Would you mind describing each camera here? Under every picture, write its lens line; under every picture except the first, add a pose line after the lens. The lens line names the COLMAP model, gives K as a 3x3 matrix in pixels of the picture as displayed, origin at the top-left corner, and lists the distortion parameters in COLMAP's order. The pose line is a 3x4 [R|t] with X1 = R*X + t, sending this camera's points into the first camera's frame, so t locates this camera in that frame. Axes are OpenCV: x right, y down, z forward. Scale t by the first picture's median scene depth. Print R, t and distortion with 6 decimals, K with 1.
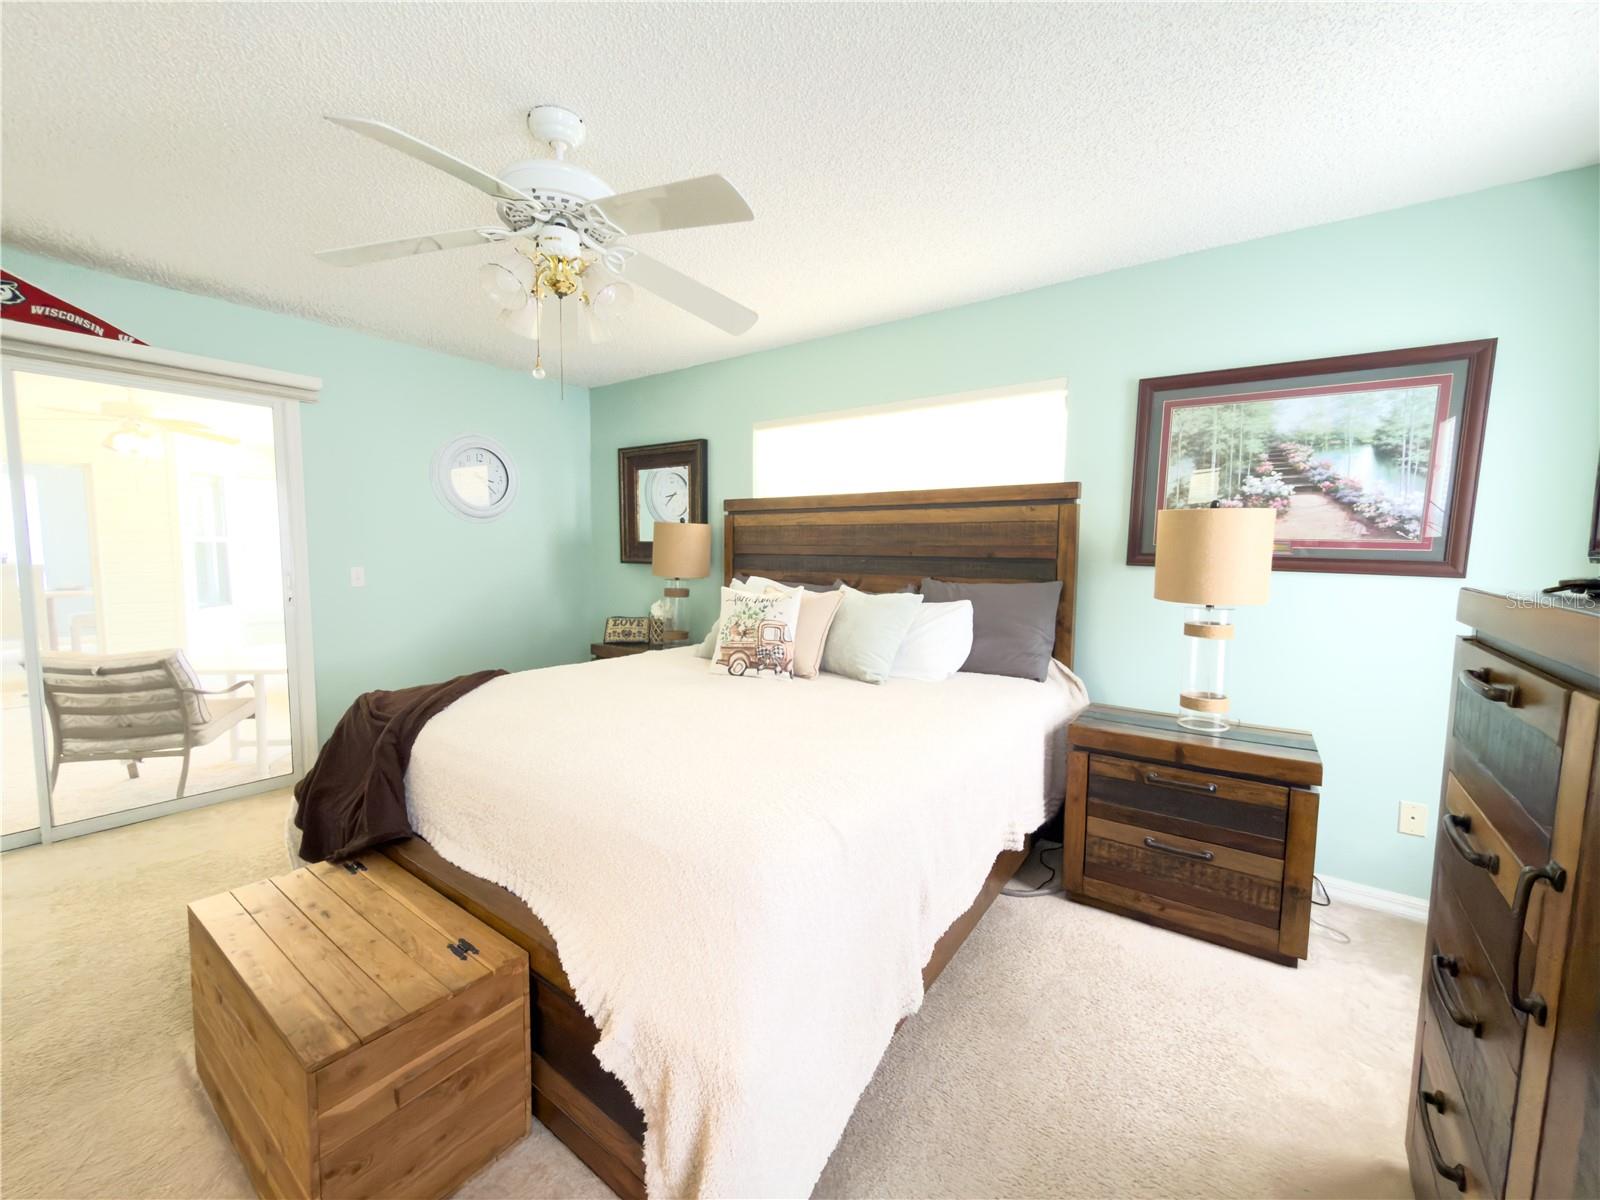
lens RADIAL K [[643.0, 0, 789.0], [0, 643.0, 600.9], [0, 0, 1]] dist [0.000020, -0.000004]
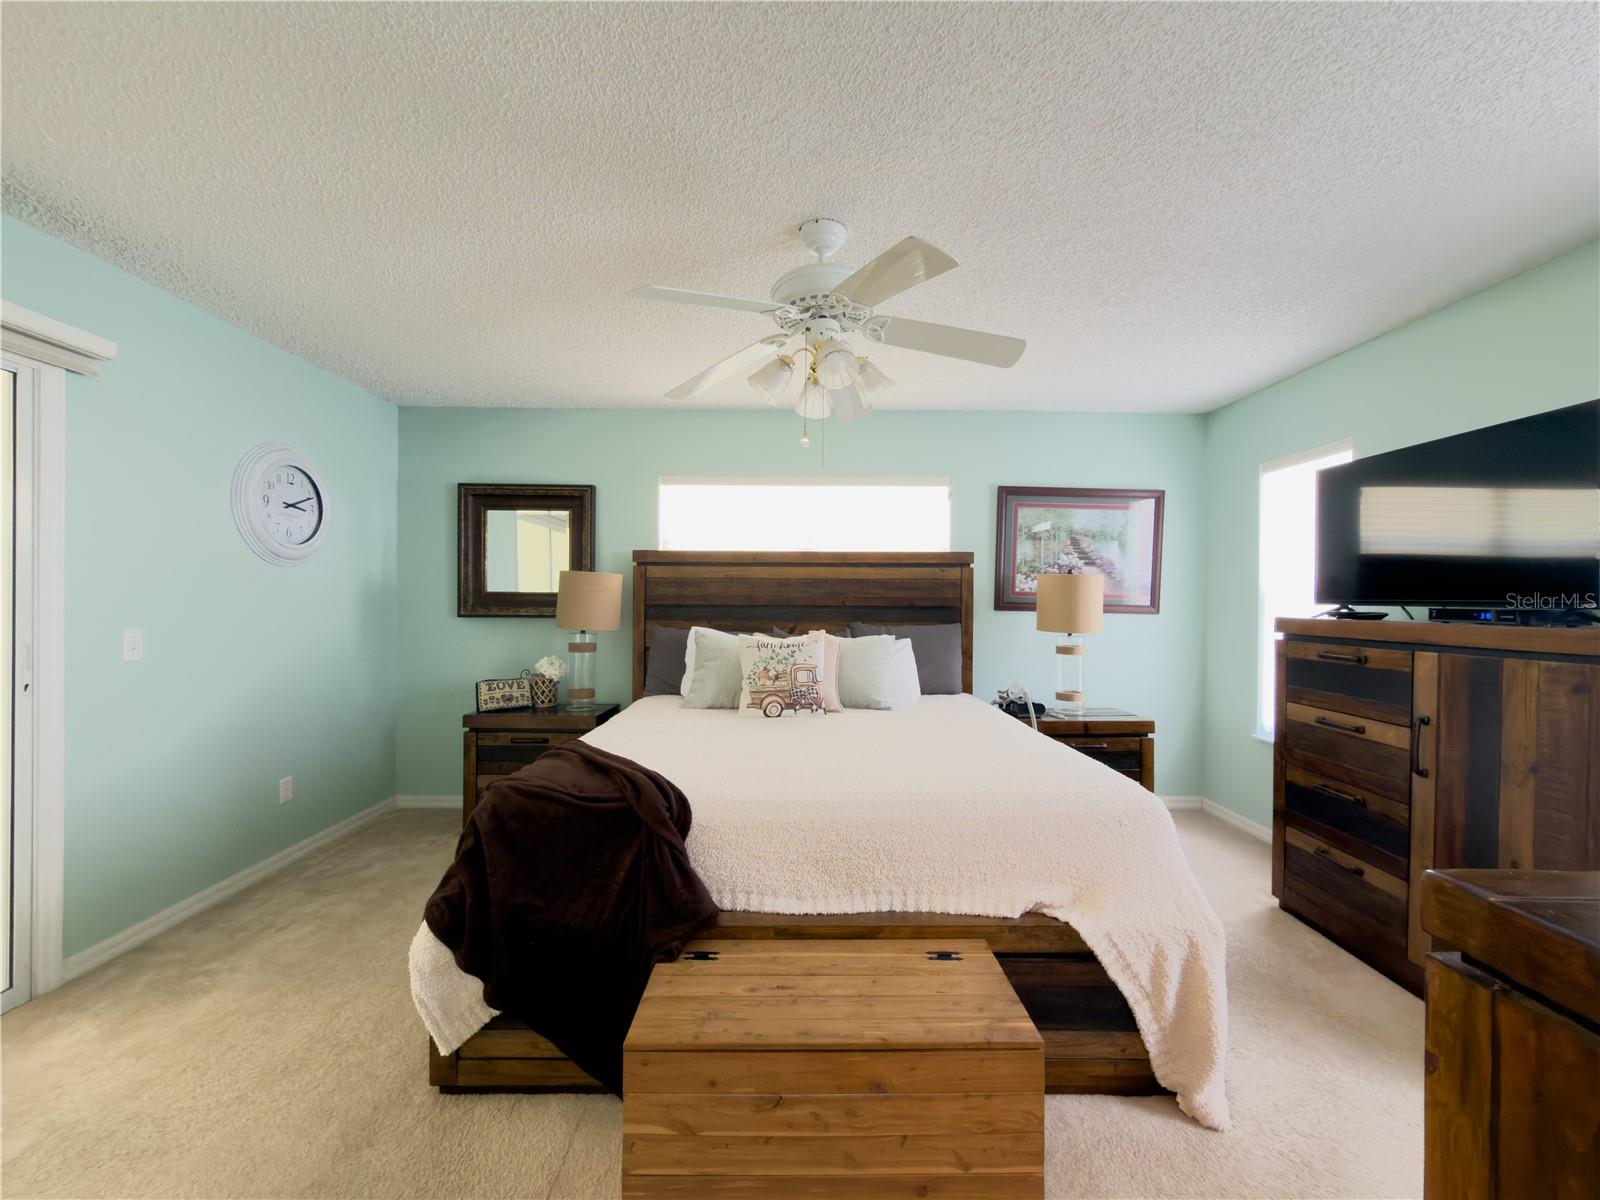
lens RADIAL K [[639.2, 0, 800.0], [0, 639.2, 600.0], [0, 0, 1]] dist [0.000690, 0.000442]
pose [[0.800949, -0.003681, 0.598722, -0.677079], [0.051198, 0.996740, -0.062362, -0.010781], [-0.596540, 0.080602, 0.798526, 0.105065]]
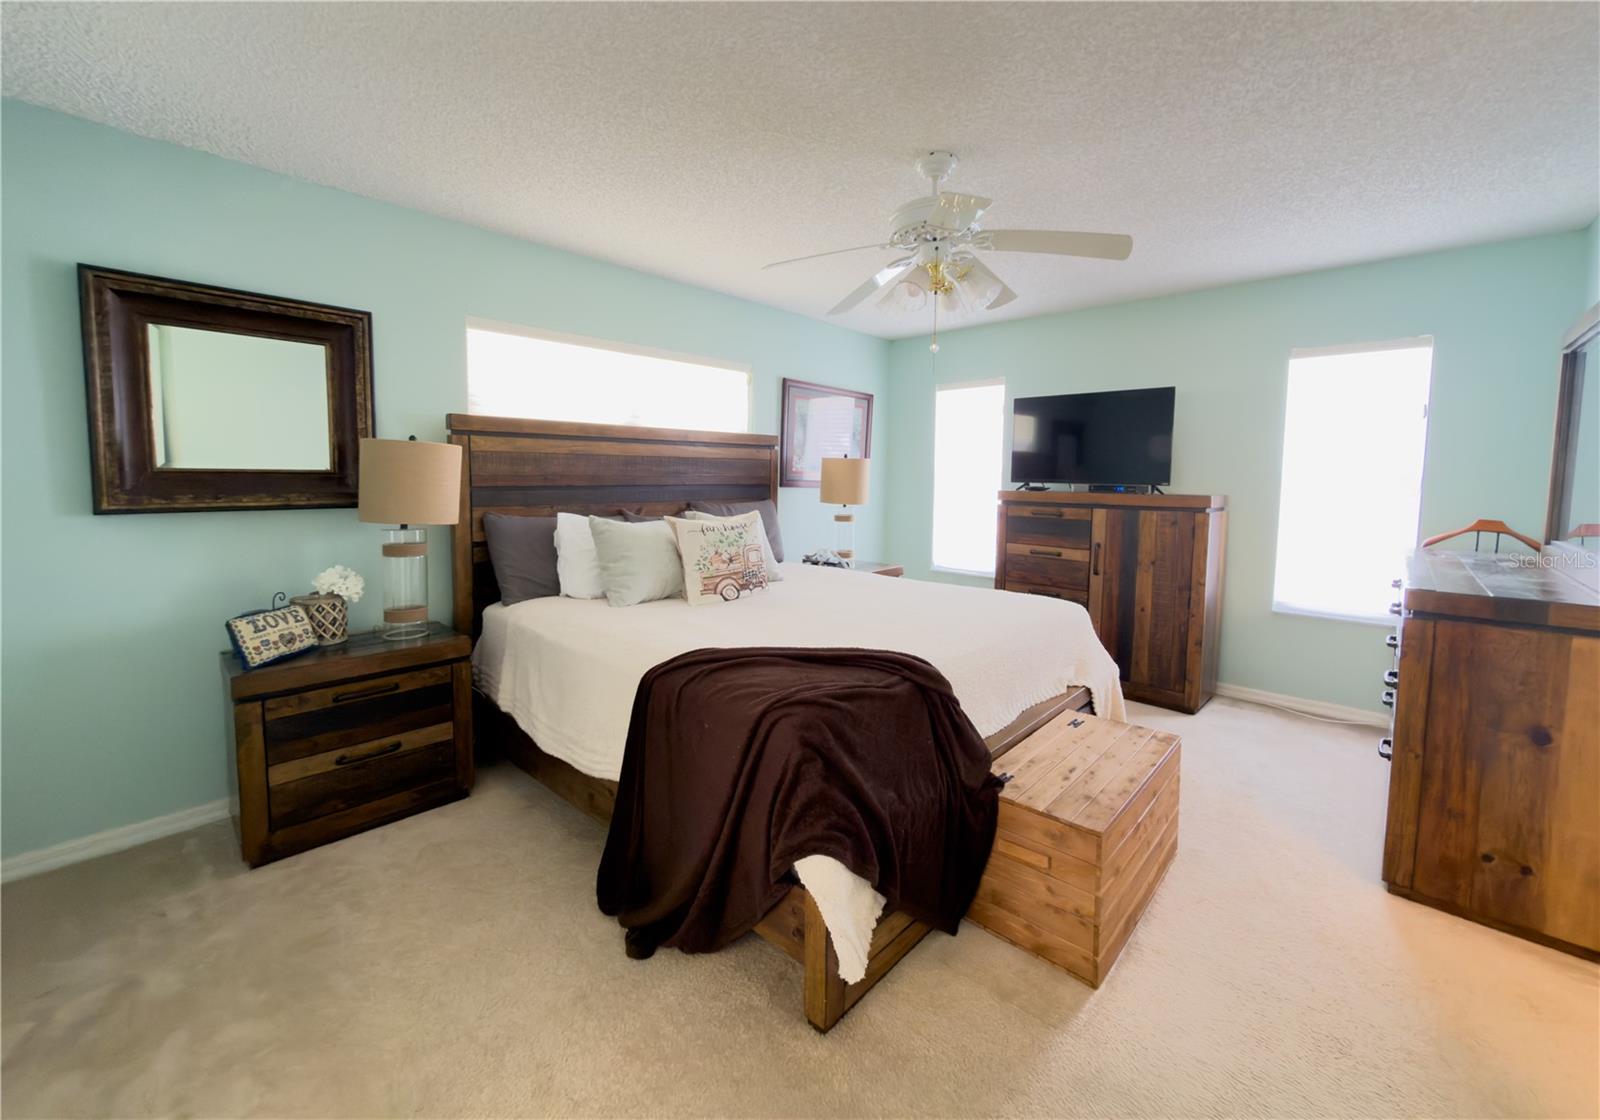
lens RADIAL K [[638.8, 0, 795.0], [0, 638.8, 516.3], [0, 0, 1]] dist [-0.002234, -0.000202]
pose [[0.114385, -0.074902, 0.990609, -1.099264], [0.075125, 0.994951, 0.066555, -0.085101], [-0.990592, 0.066807, 0.119434, 0.752306]]
